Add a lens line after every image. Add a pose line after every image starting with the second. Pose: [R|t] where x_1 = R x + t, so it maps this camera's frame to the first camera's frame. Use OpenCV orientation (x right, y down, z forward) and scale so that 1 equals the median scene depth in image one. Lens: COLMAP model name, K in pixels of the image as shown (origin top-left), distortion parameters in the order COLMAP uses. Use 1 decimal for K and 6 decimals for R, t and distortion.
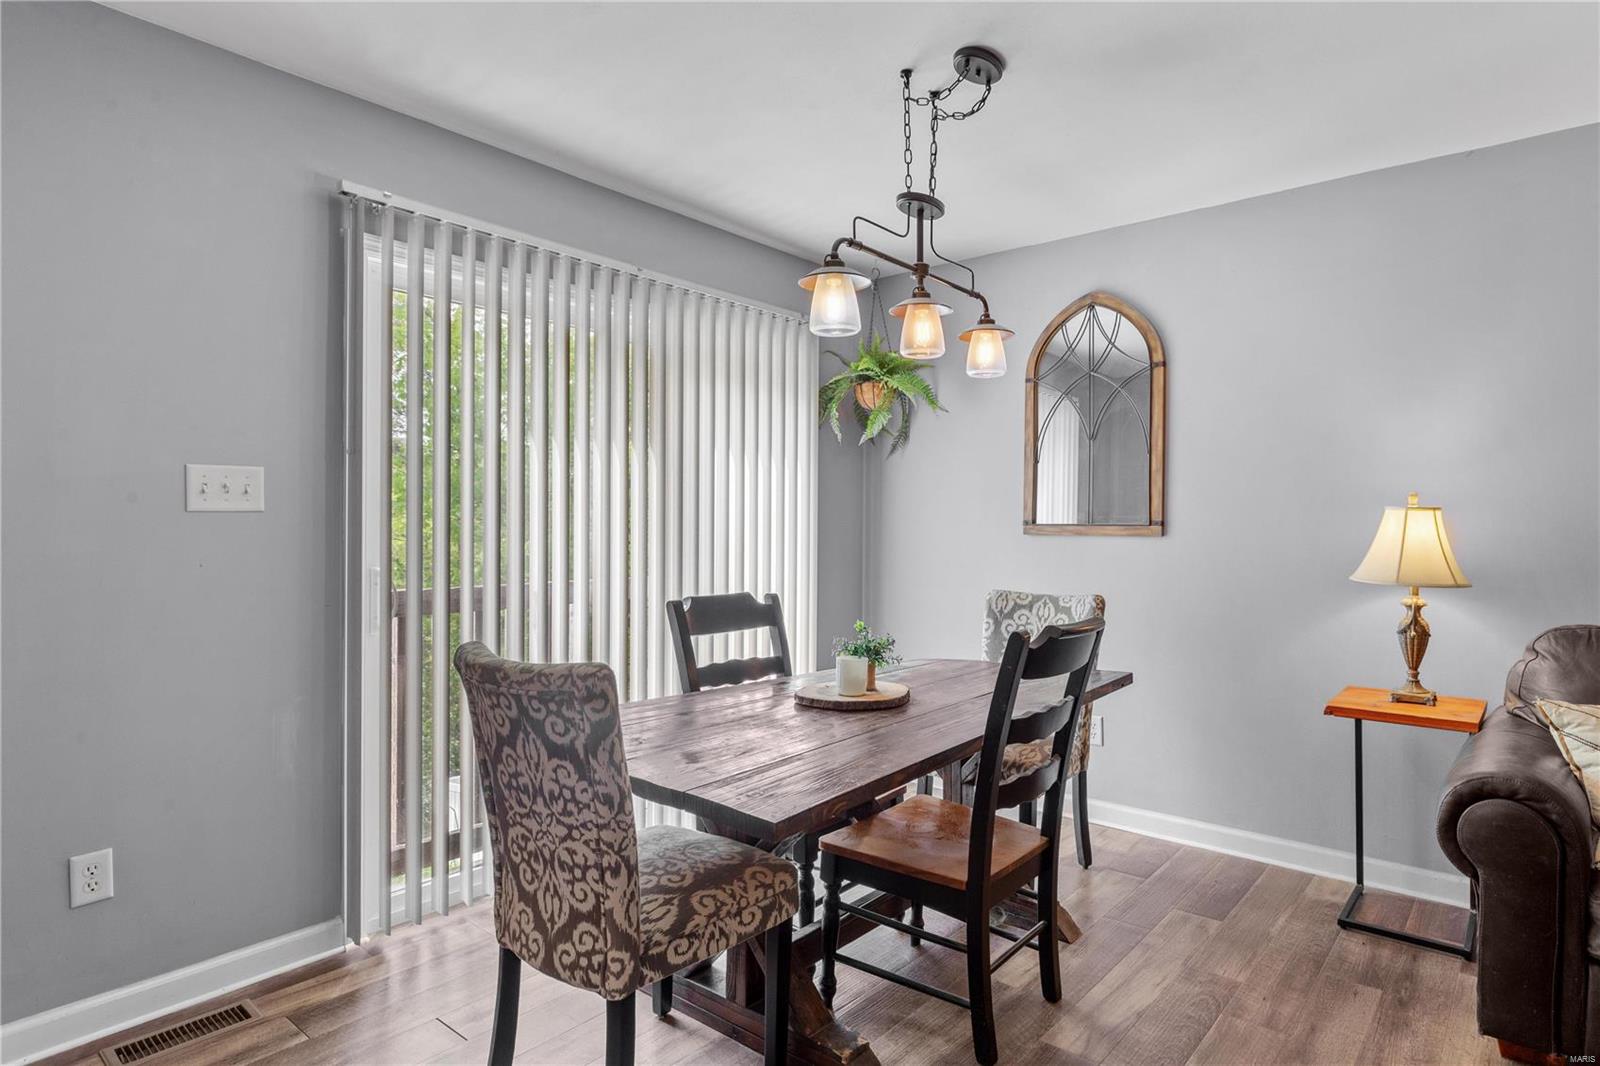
lens RADIAL K [[863.5, 0, 889.0], [0, 863.5, 529.7], [0, 0, 1]] dist [-0.004611, 0.000134]
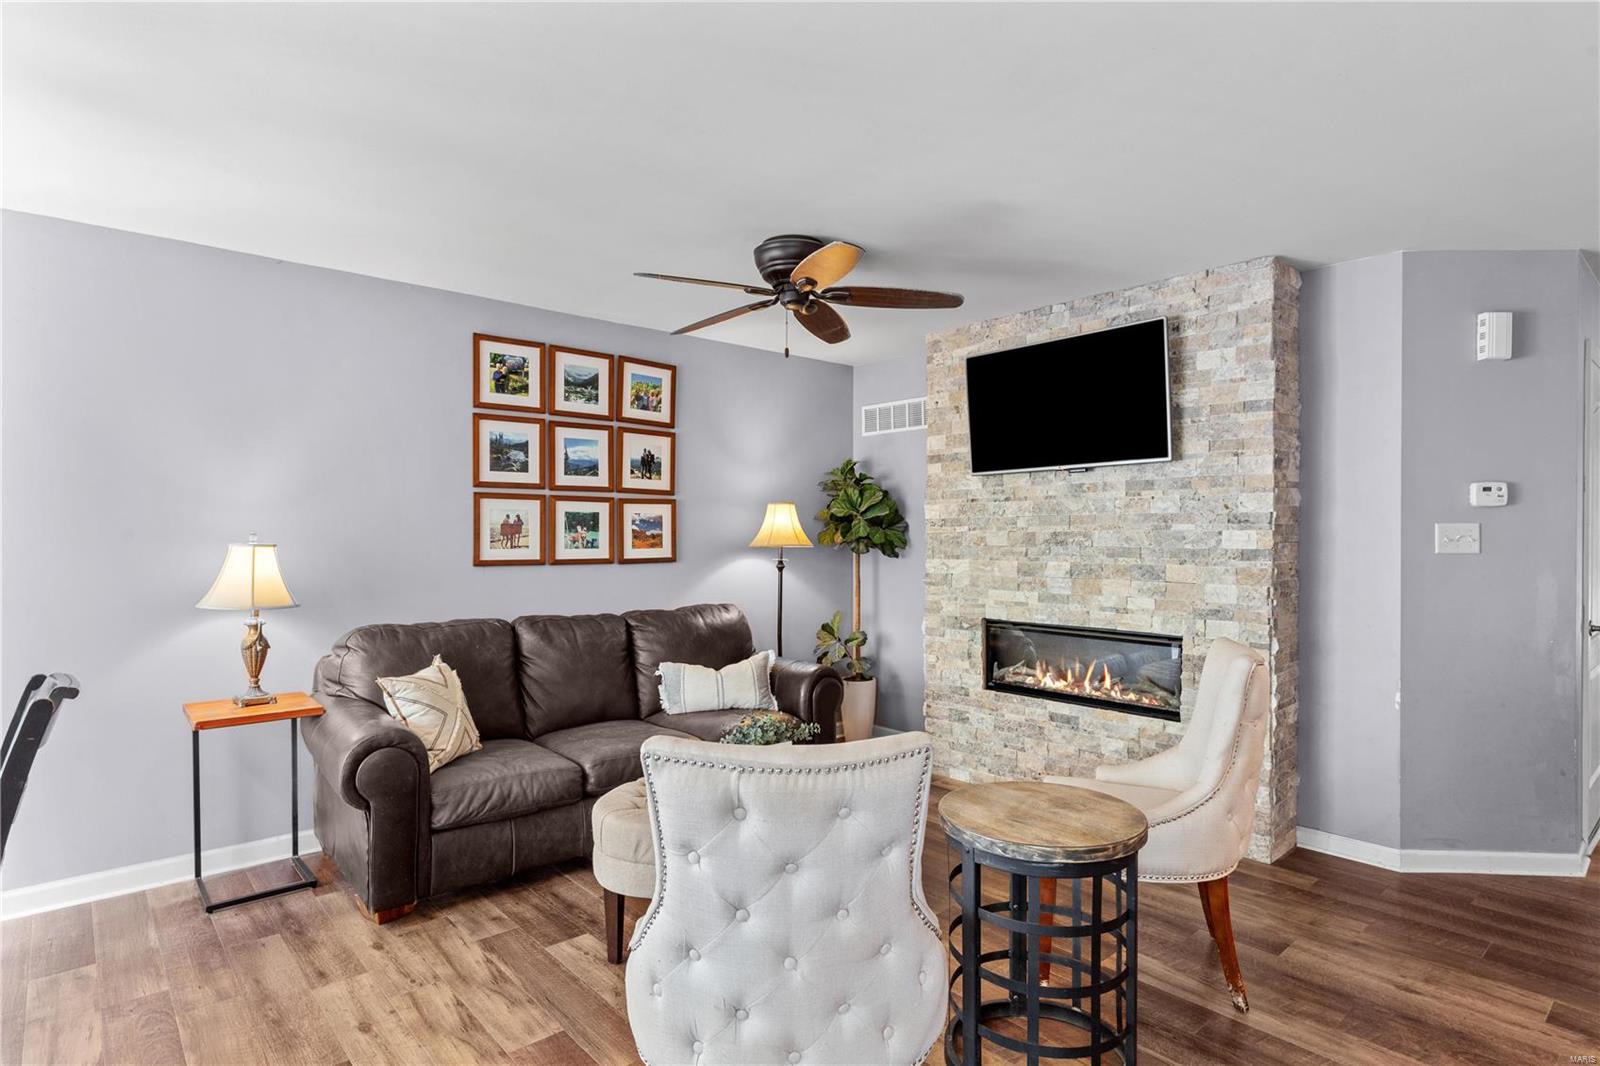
lens RADIAL K [[840.1, 0, 805.8], [0, 840.1, 537.4], [0, 0, 1]] dist [0.004964, -0.000392]
pose [[0.195692, -0.009042, 0.980624, -0.467584], [0.003677, 0.999957, 0.008487, -0.049910], [-0.980659, 0.001945, 0.195717, 0.002993]]
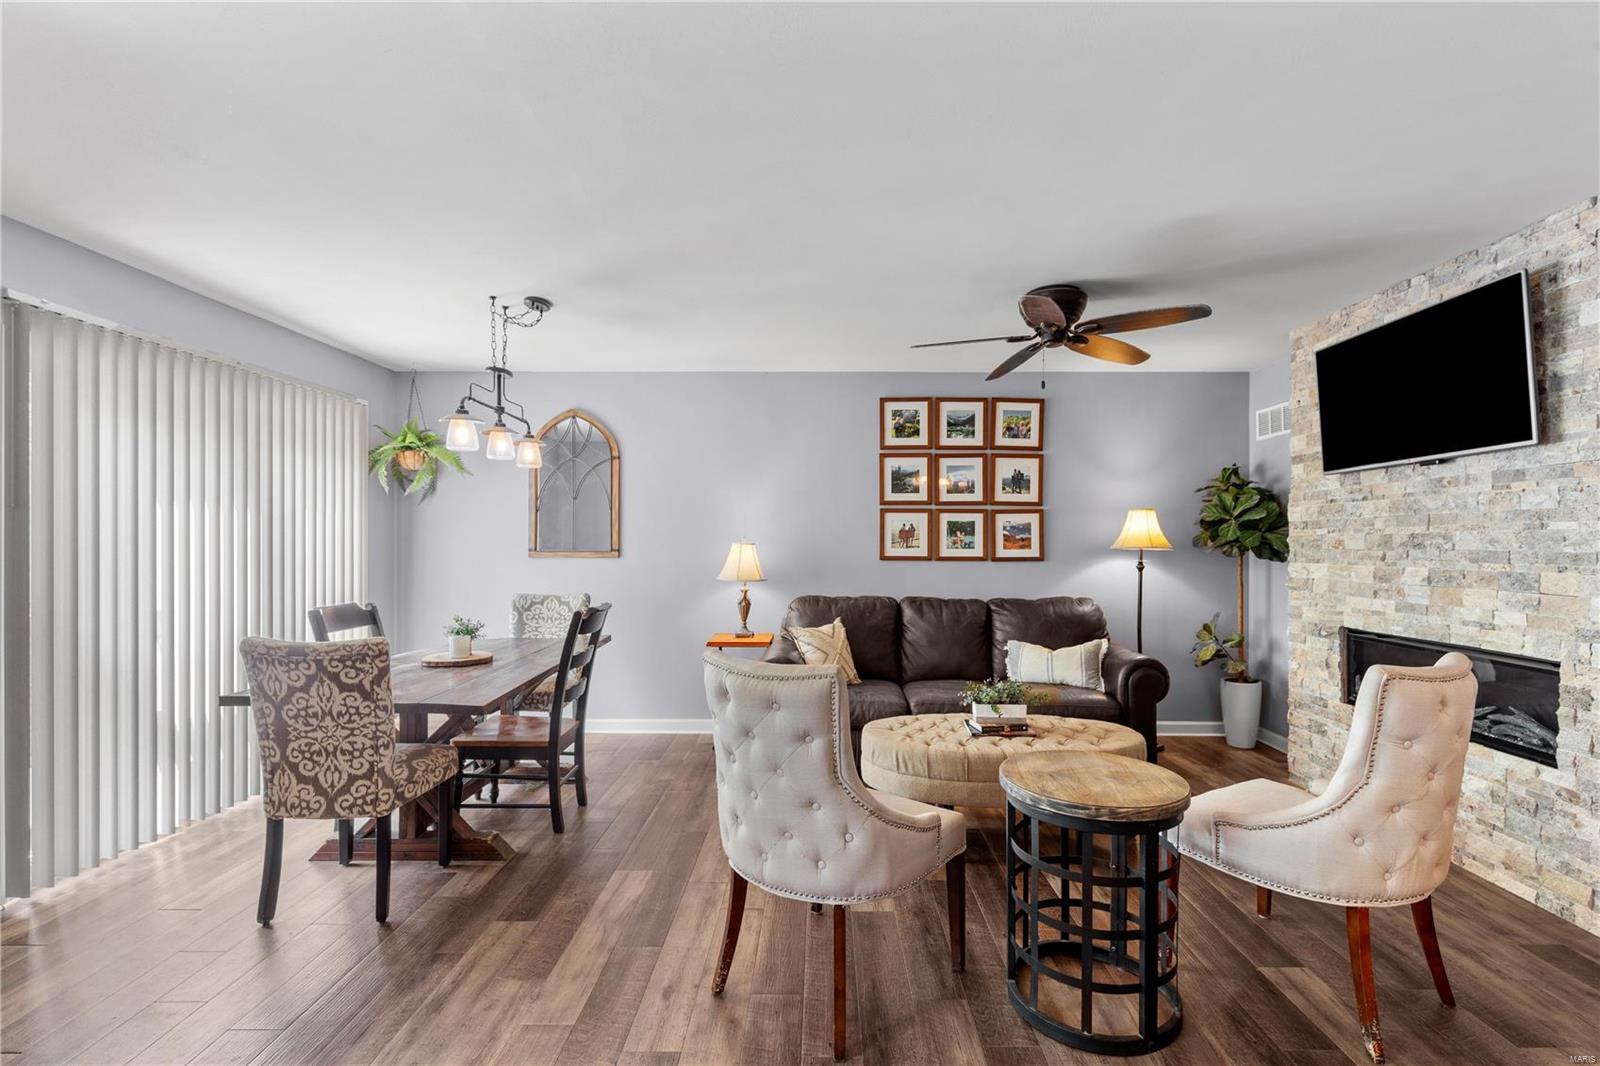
lens RADIAL K [[709.4, 0, 812.0], [0, 709.4, 545.3], [0, 0, 1]] dist [0.002257, 0.000208]
pose [[0.800314, -0.006957, 0.599541, -0.328326], [0.004266, 0.999973, 0.005908, -0.035457], [-0.599566, -0.002171, 0.800322, -0.536834]]
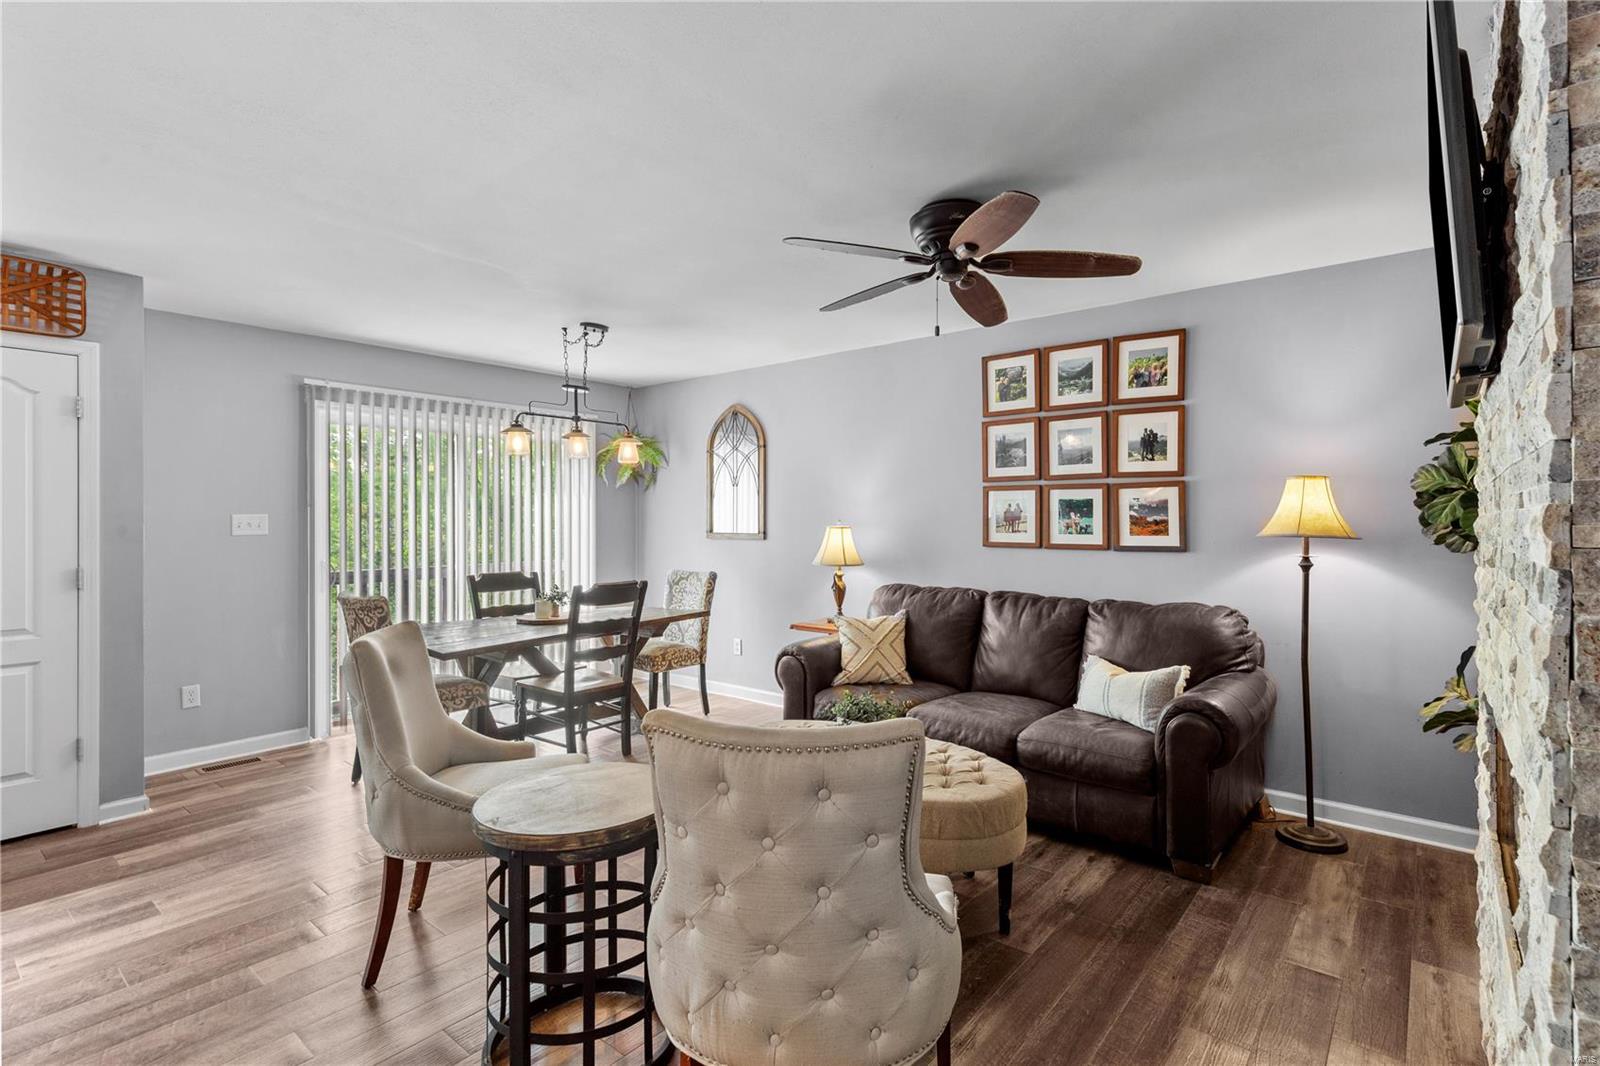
lens RADIAL K [[738.1, 0, 840.8], [0, 738.1, 521.8], [0, 0, 1]] dist [-0.000738, -0.001232]
pose [[0.999972, -0.007309, -0.001840, 0.710904], [0.007310, 0.999973, 0.000584, -0.044584], [0.001835, -0.000598, 0.999998, -0.841506]]
